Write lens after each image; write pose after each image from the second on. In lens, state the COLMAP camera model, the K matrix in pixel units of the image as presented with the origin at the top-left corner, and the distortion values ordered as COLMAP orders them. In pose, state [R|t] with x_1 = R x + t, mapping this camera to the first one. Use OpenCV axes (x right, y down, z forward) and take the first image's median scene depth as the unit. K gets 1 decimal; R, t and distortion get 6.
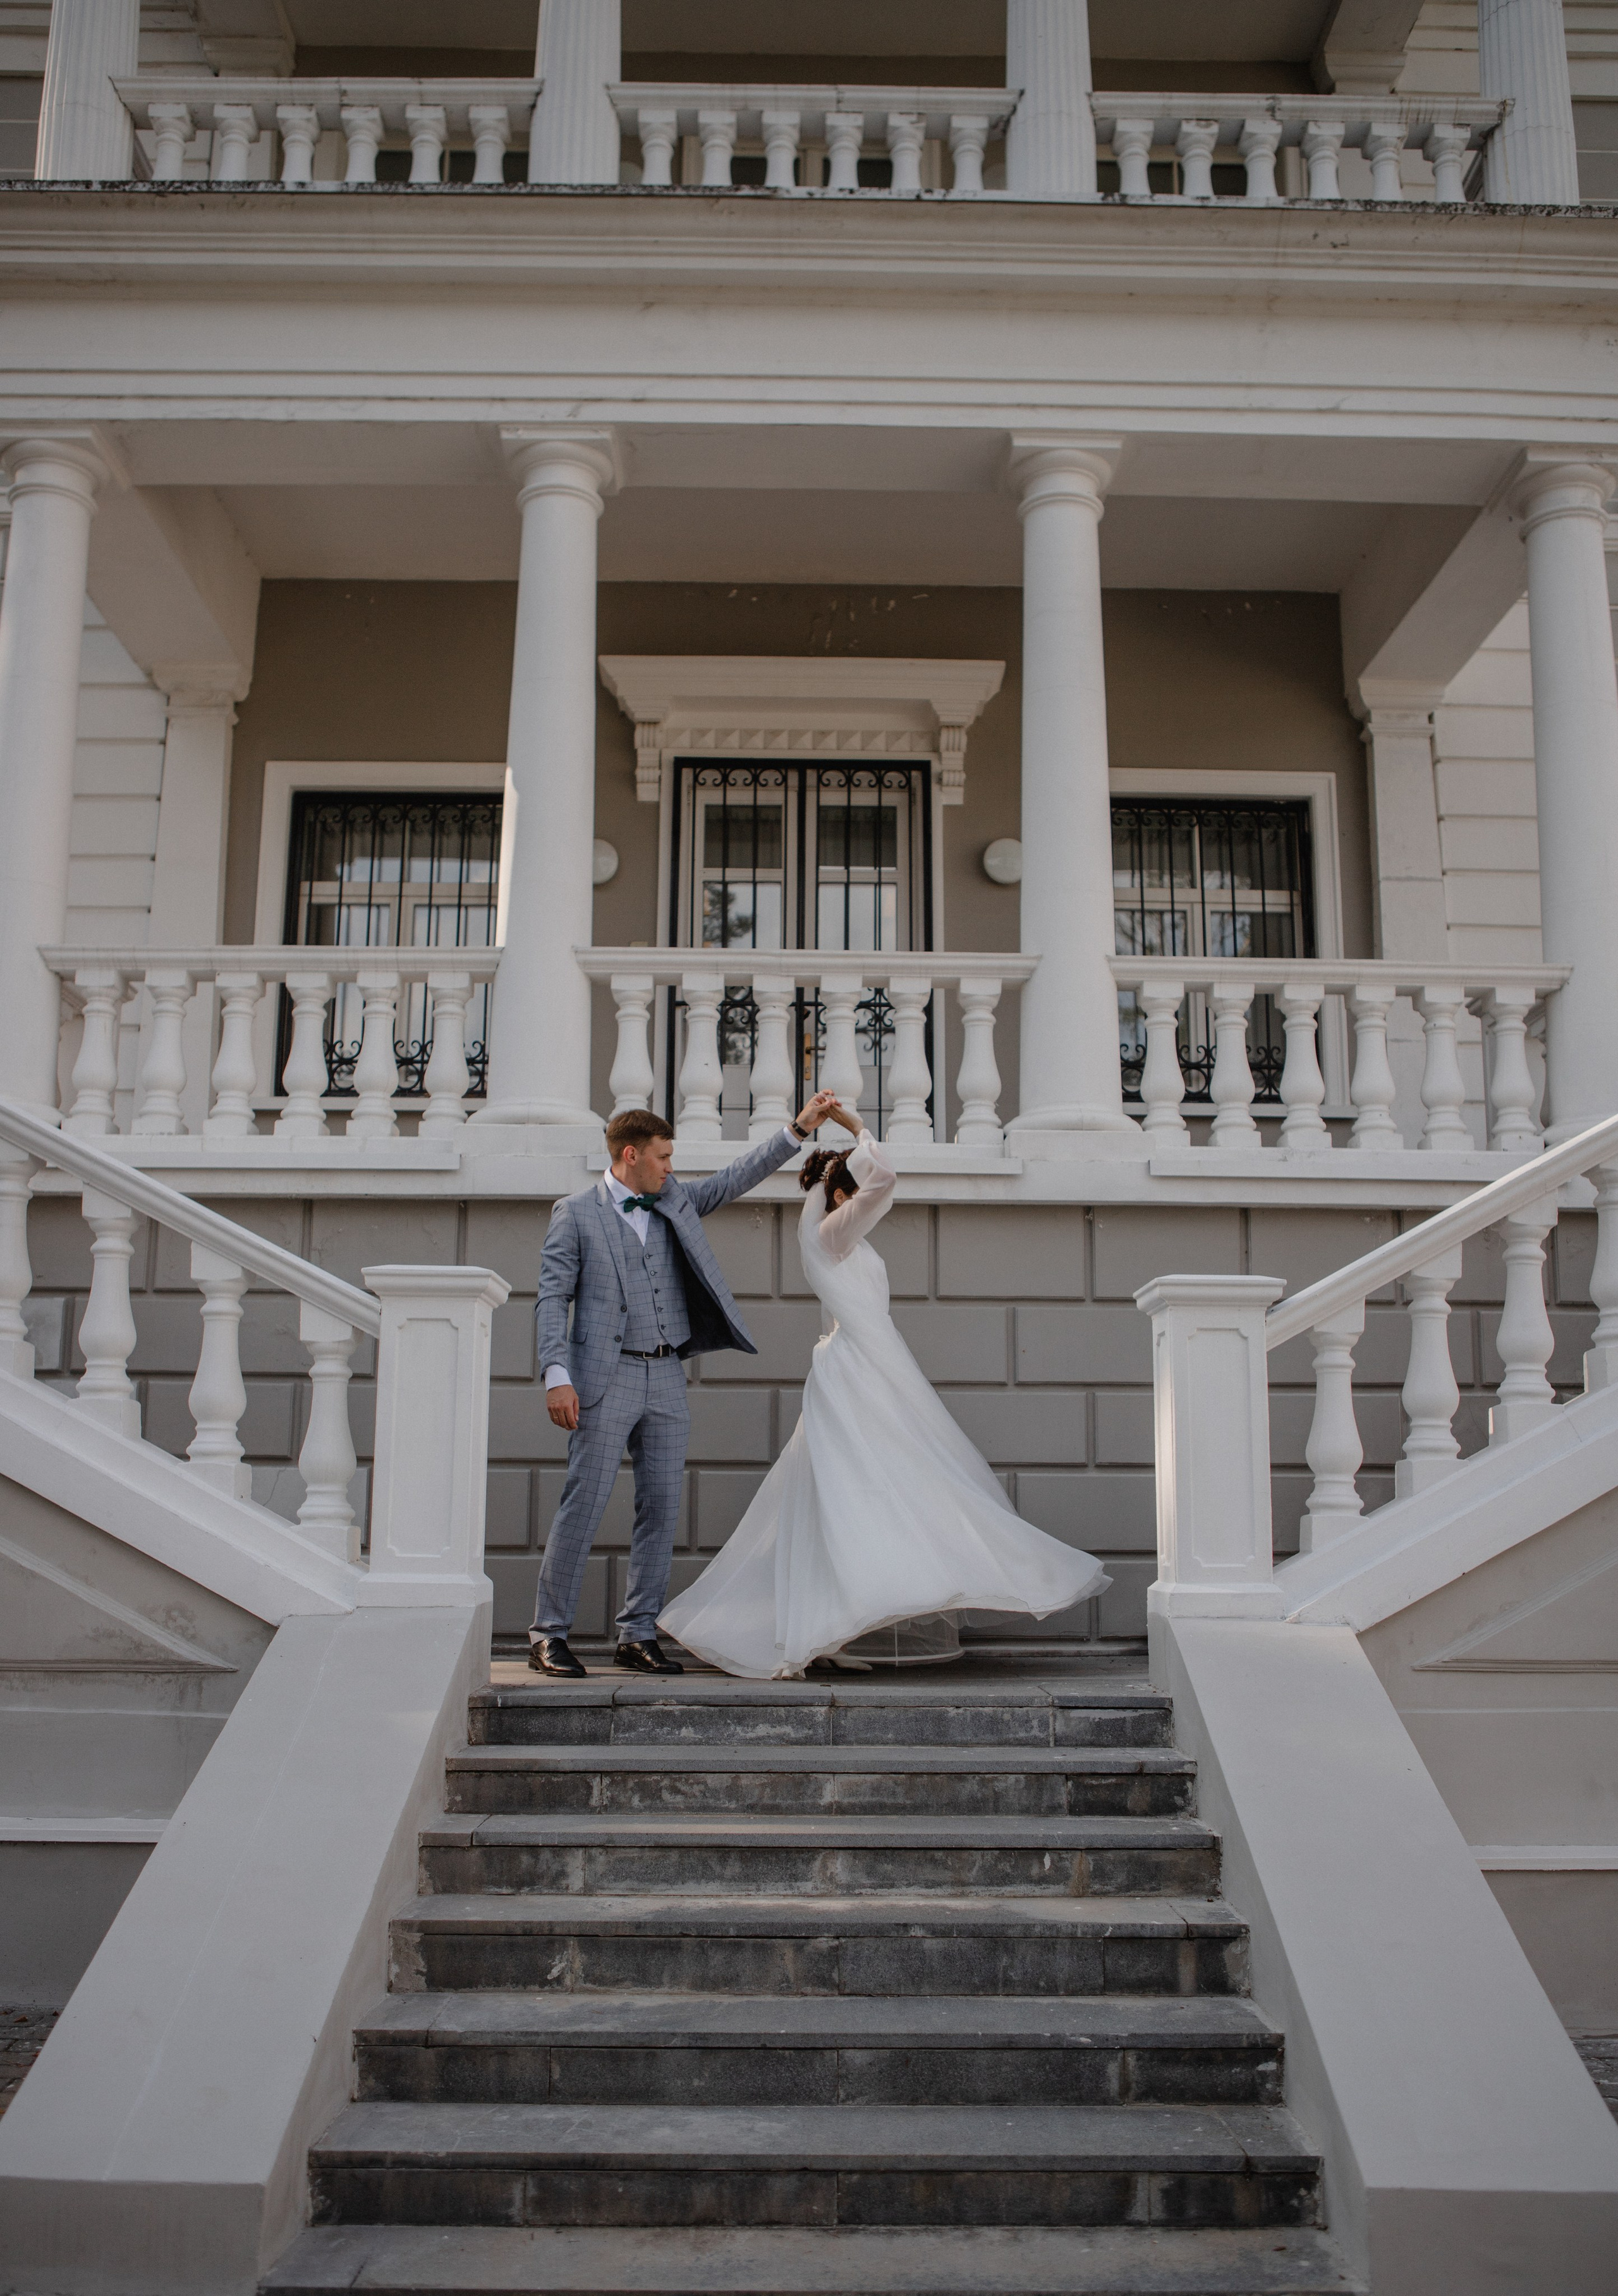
lens RADIAL K [[1911.7, 0, 808.1], [0, 1911.7, 1211.8], [0, 0, 1]] dist [-0.102165, 0.105720]
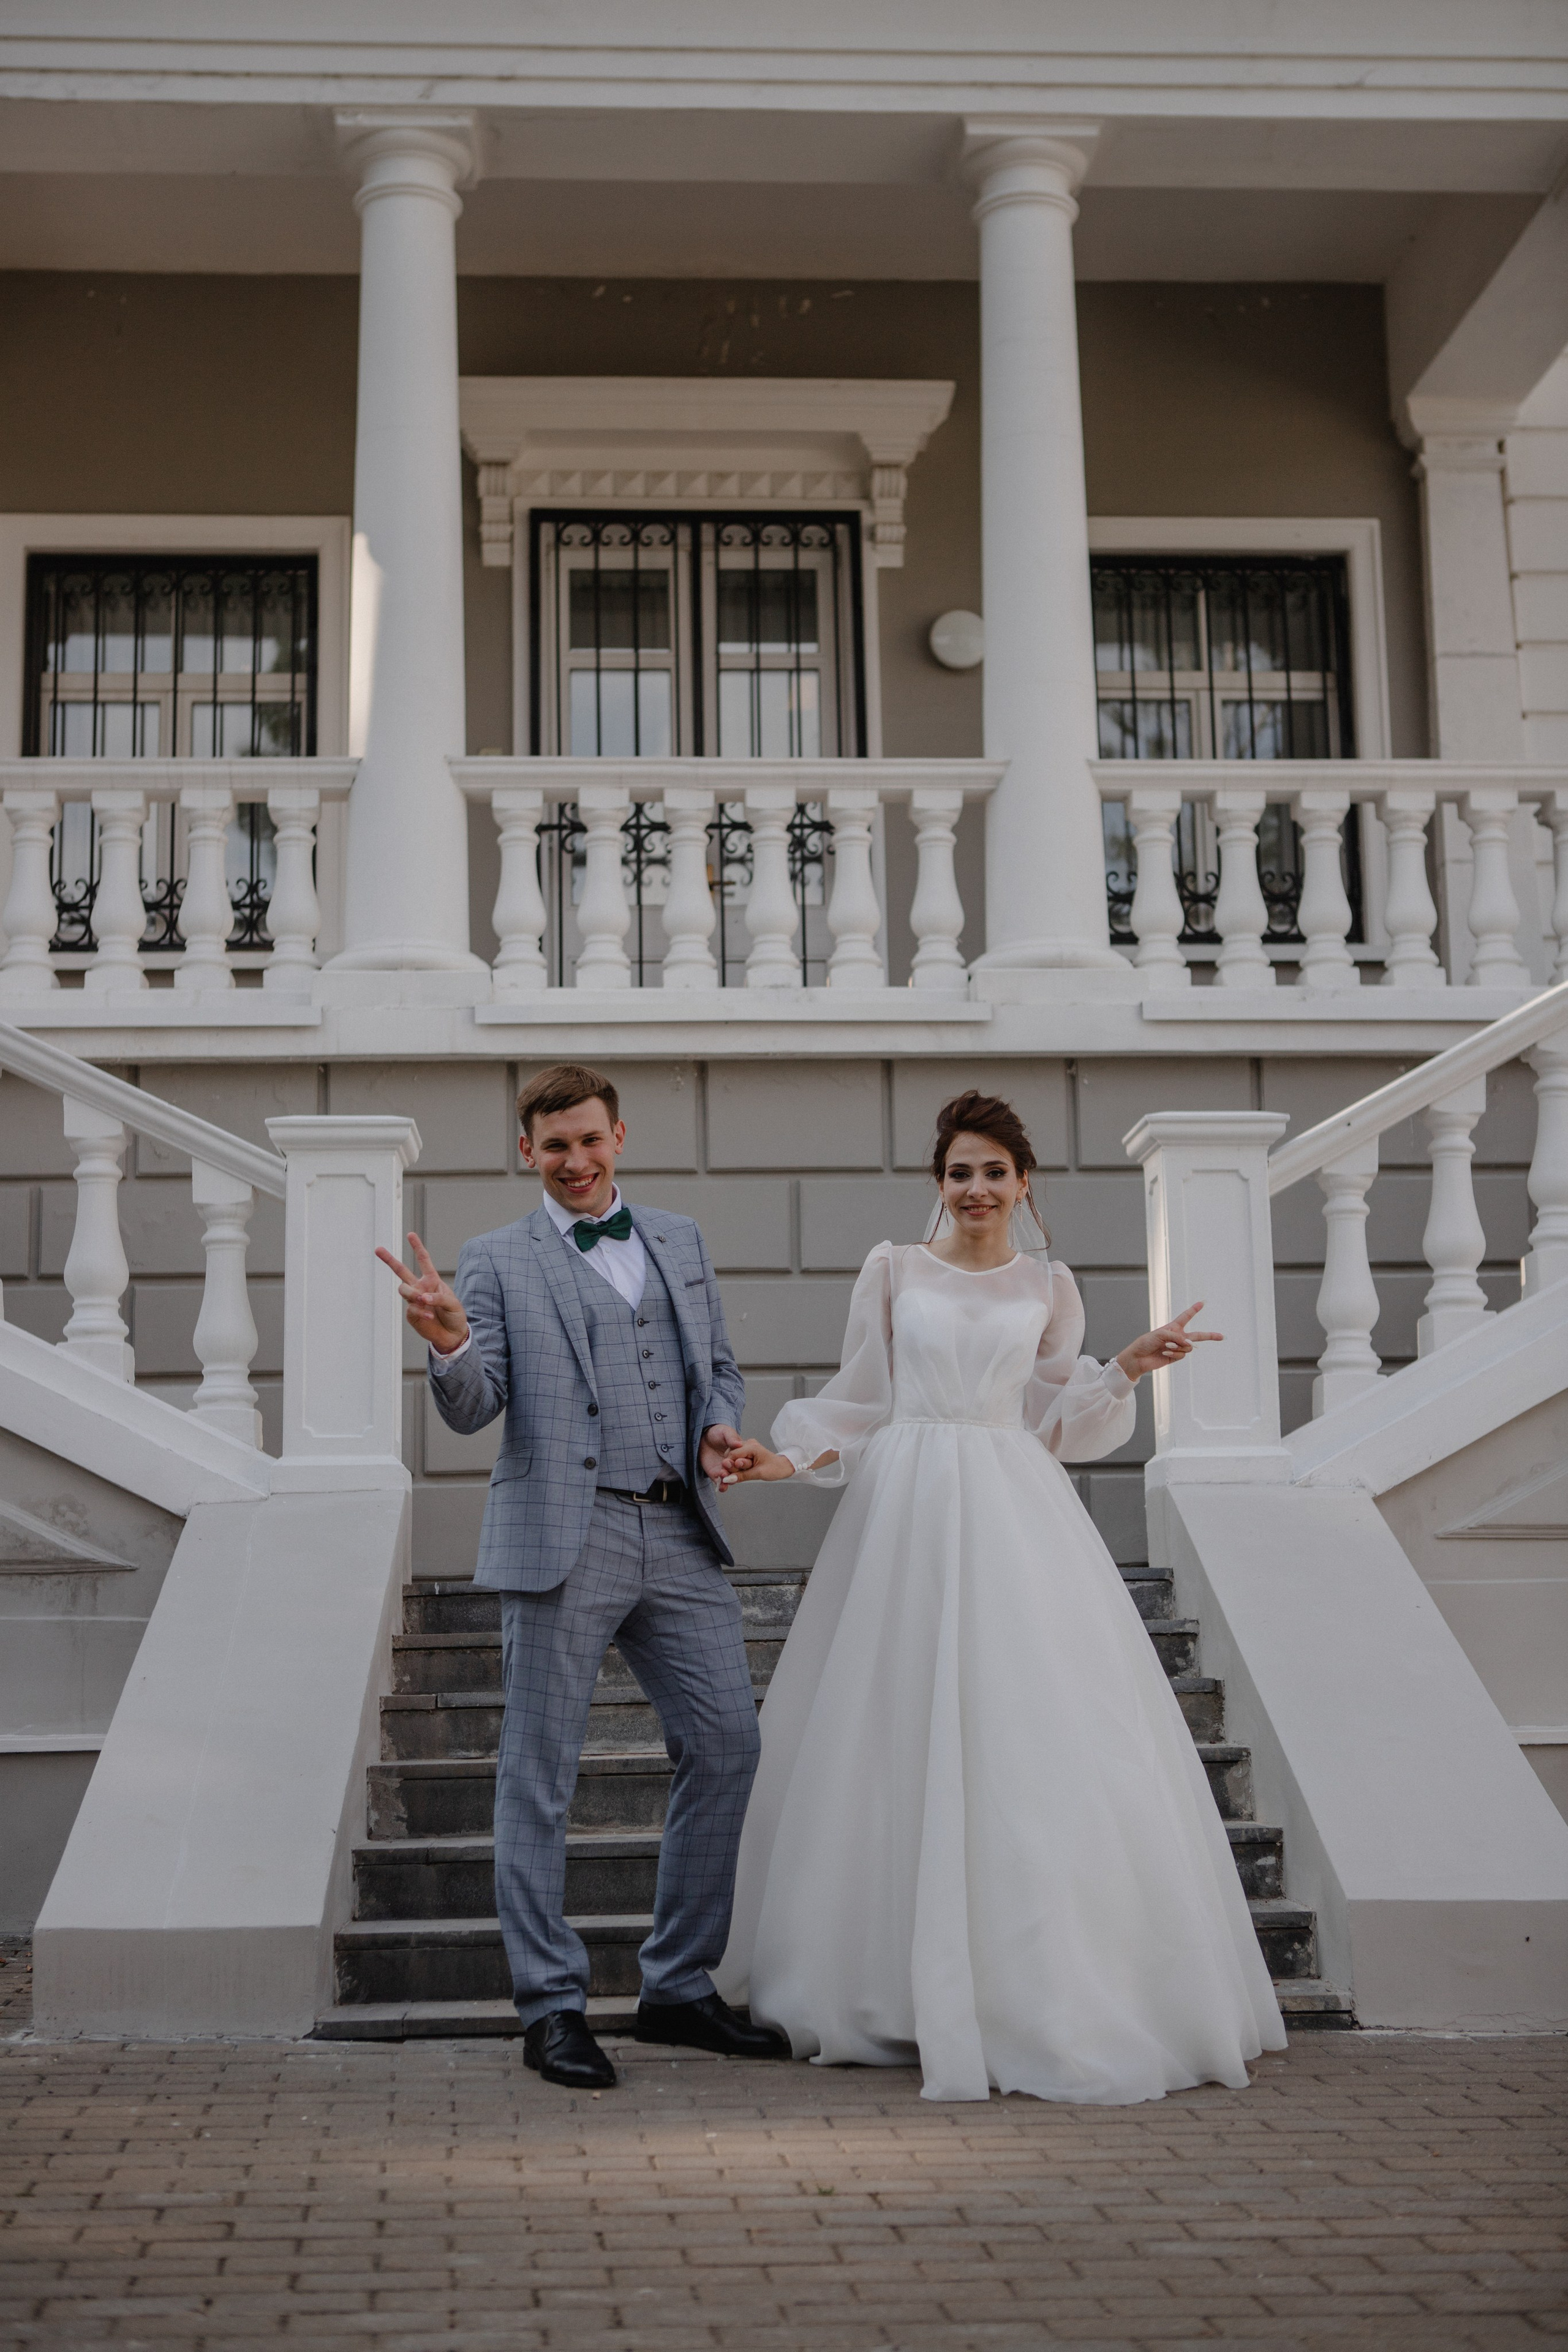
lens RADIAL K [[3037.7, 0, 784.0], [0, 3037.7, 1176.0], [0, 0, 1]] dist [-0.010969, 0.023555]
pose [[0.998519, -0.018129, 0.051286, -0.047738], [0.018013, 0.999834, 0.002723, 0.041957], [-0.051327, -0.001795, 0.998680, -0.324015]]
